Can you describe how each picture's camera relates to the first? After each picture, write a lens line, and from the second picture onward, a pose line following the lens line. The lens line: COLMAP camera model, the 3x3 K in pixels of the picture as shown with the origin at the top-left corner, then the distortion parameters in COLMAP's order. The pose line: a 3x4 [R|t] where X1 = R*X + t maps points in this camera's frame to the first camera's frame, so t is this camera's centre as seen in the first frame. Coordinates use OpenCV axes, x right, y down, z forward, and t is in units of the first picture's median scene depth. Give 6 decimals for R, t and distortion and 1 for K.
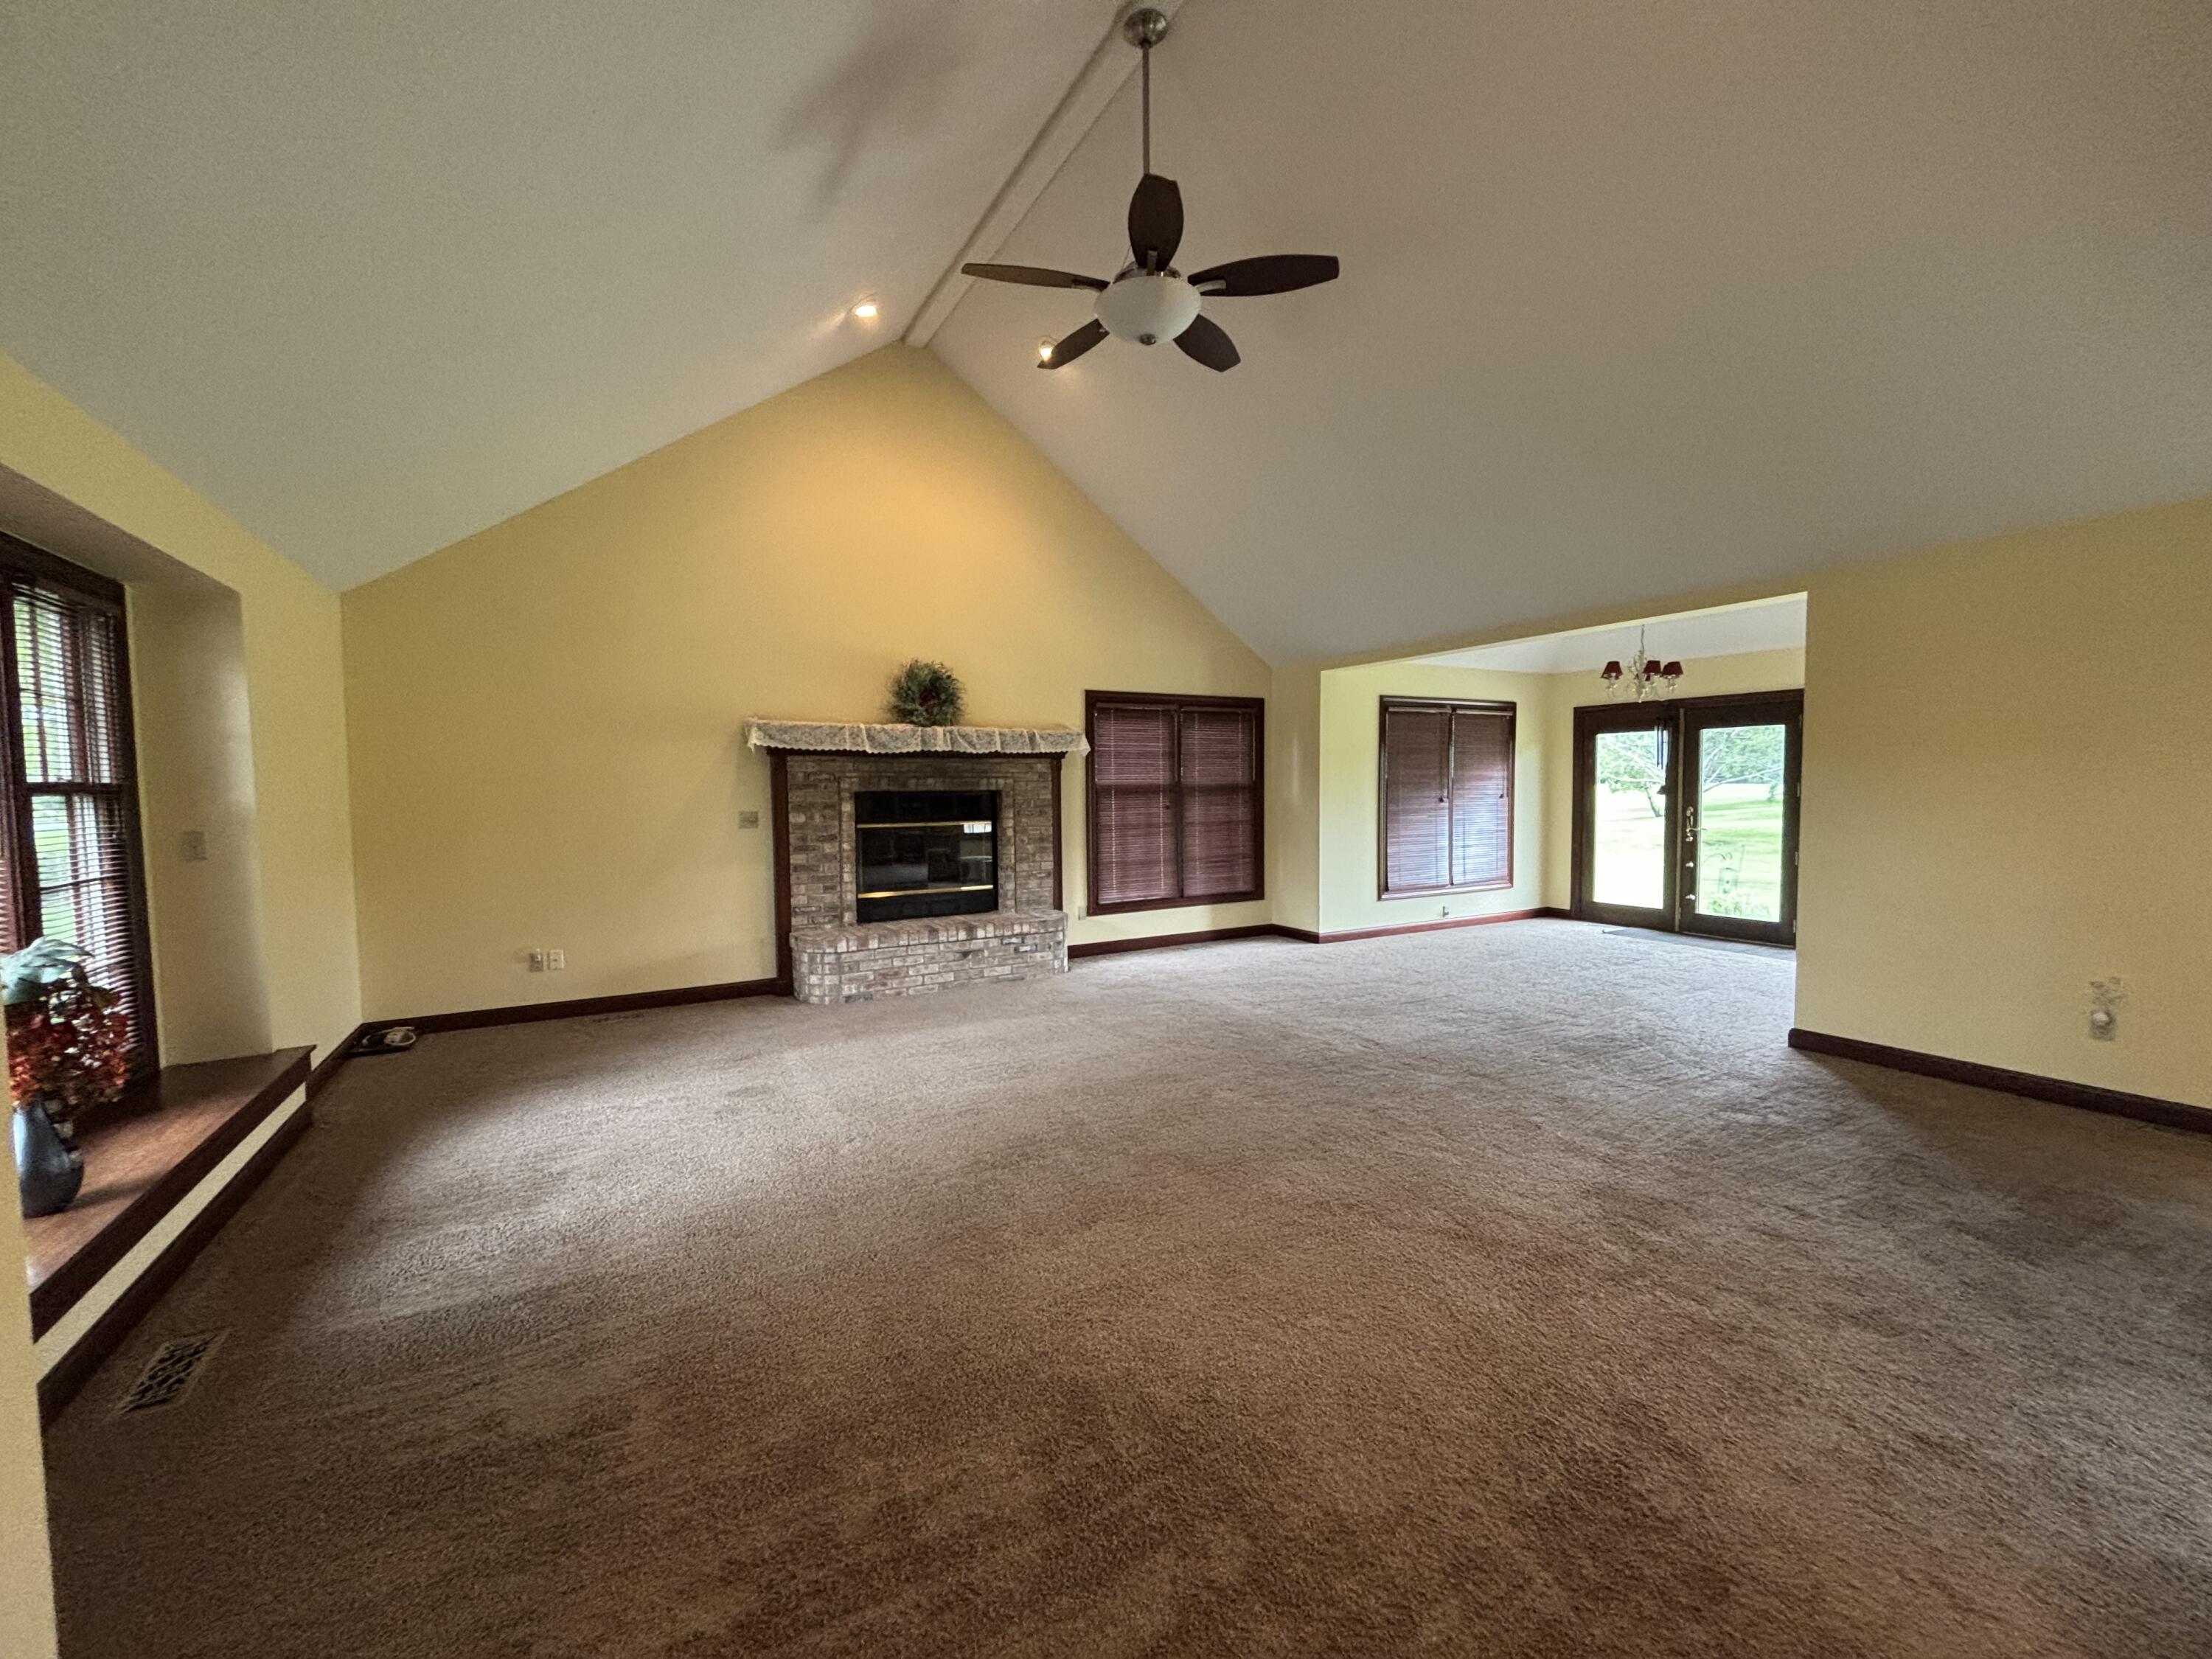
lens RADIAL K [[888.9, 0, 1107.7], [0, 888.9, 834.4], [0, 0, 1]] dist [-0.000131, 0.000062]
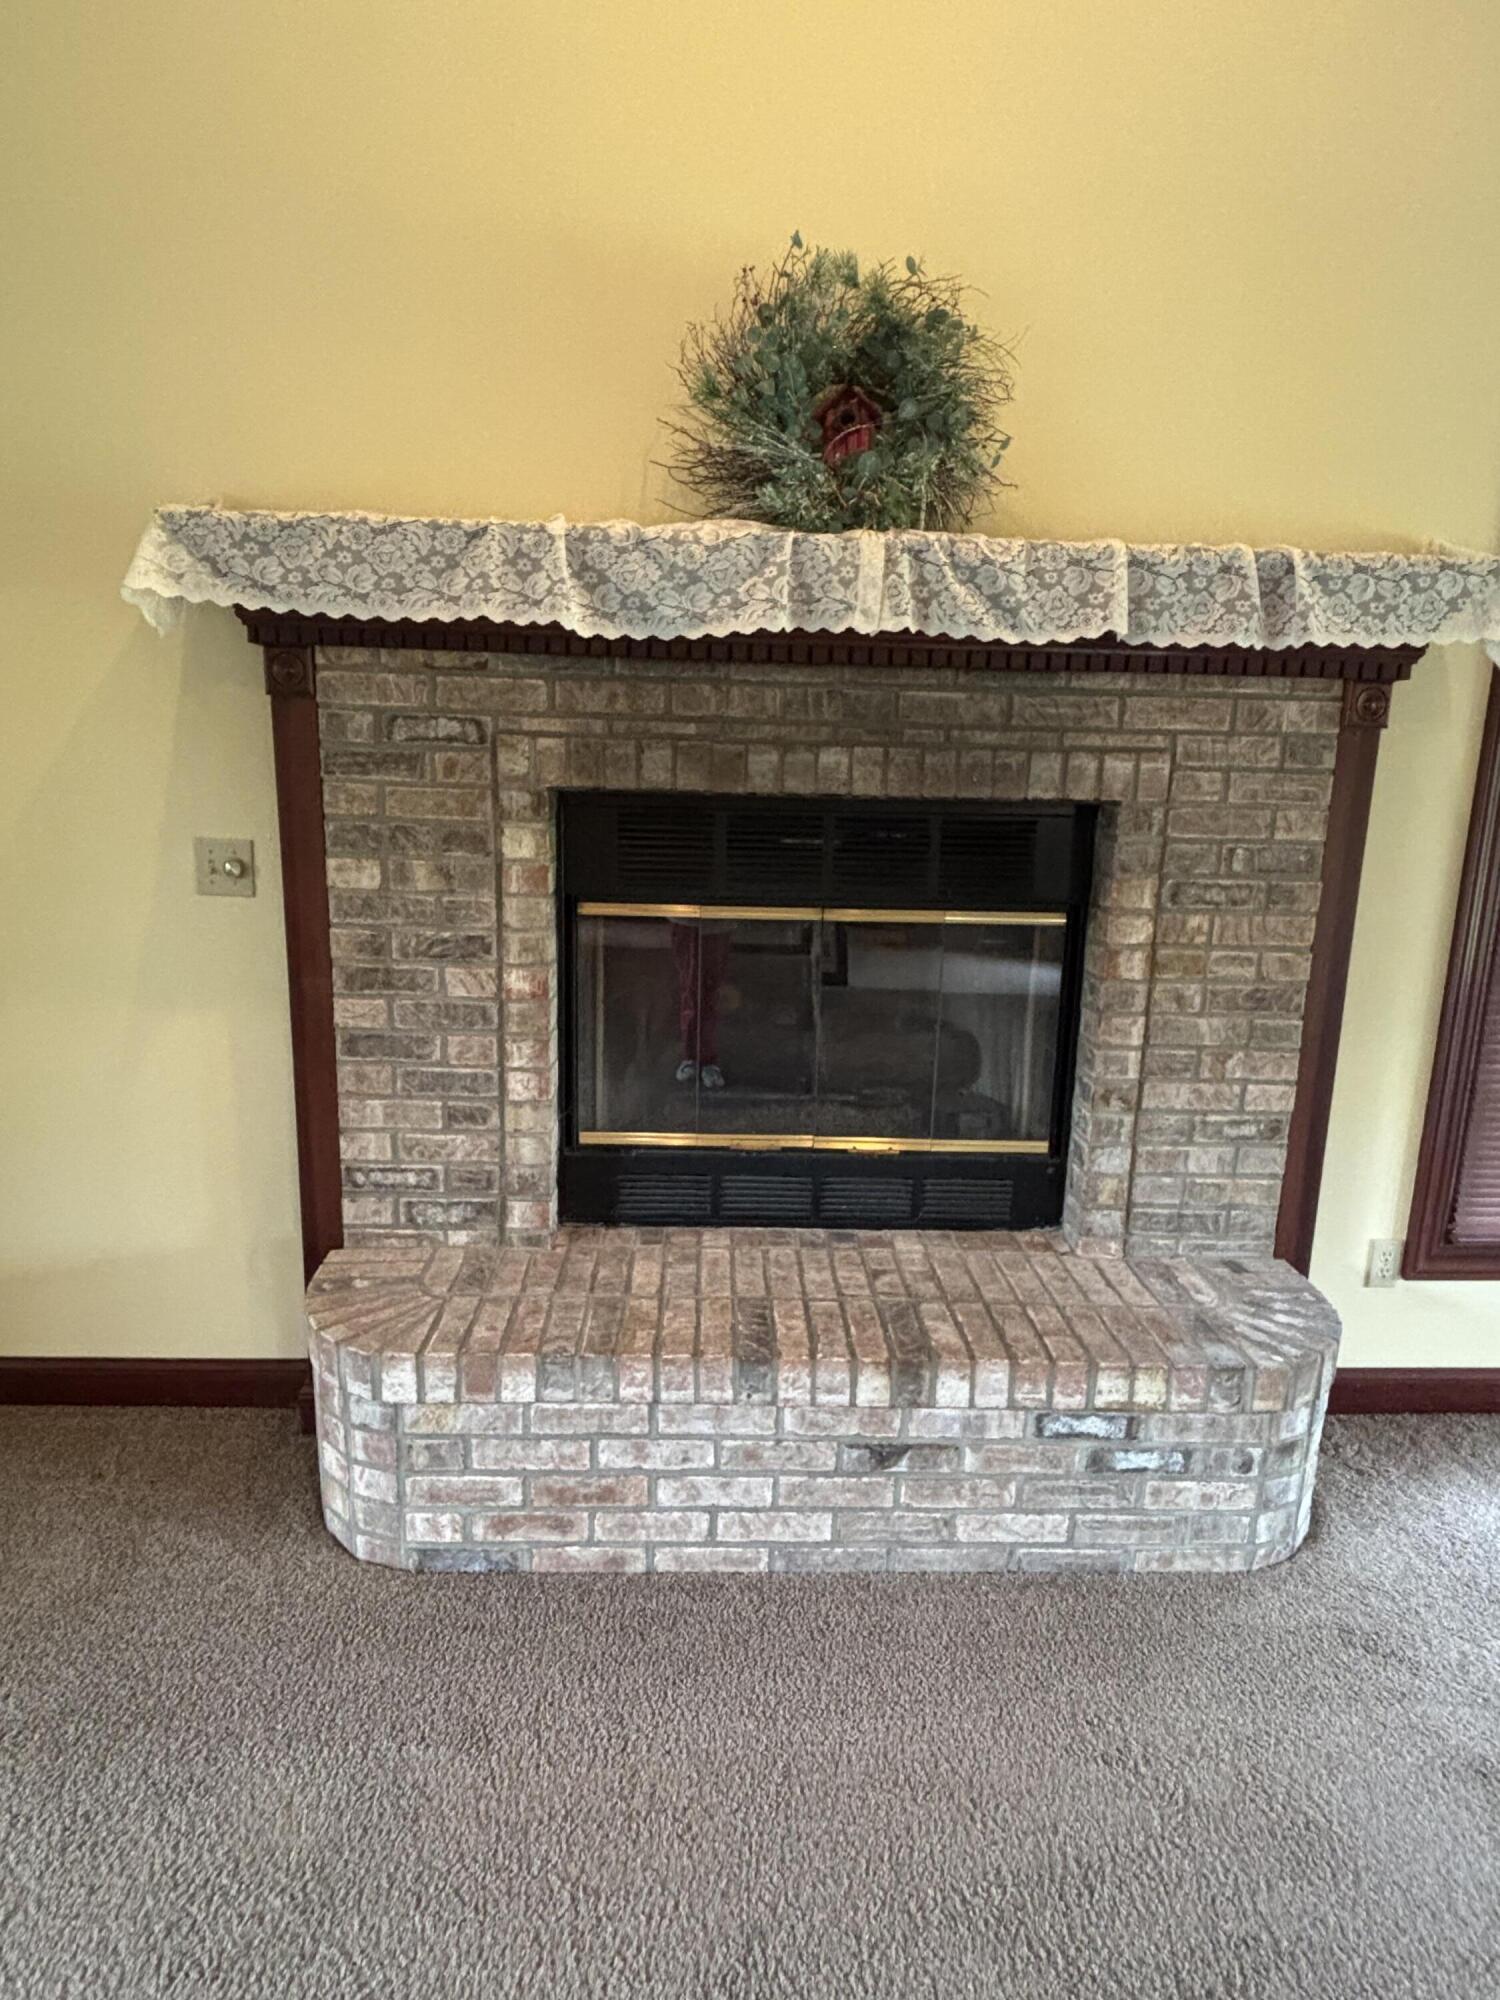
lens RADIAL K [[1082.4, 0, 754.6], [0, 1082.4, 995.7], [0, 0, 1]] dist [0.014913, 0.001426]
pose [[0.886157, 0.124718, -0.446286, -0.070600], [-0.058400, 0.985479, 0.159439, -0.041741], [0.459690, -0.115225, 0.880573, 0.723246]]
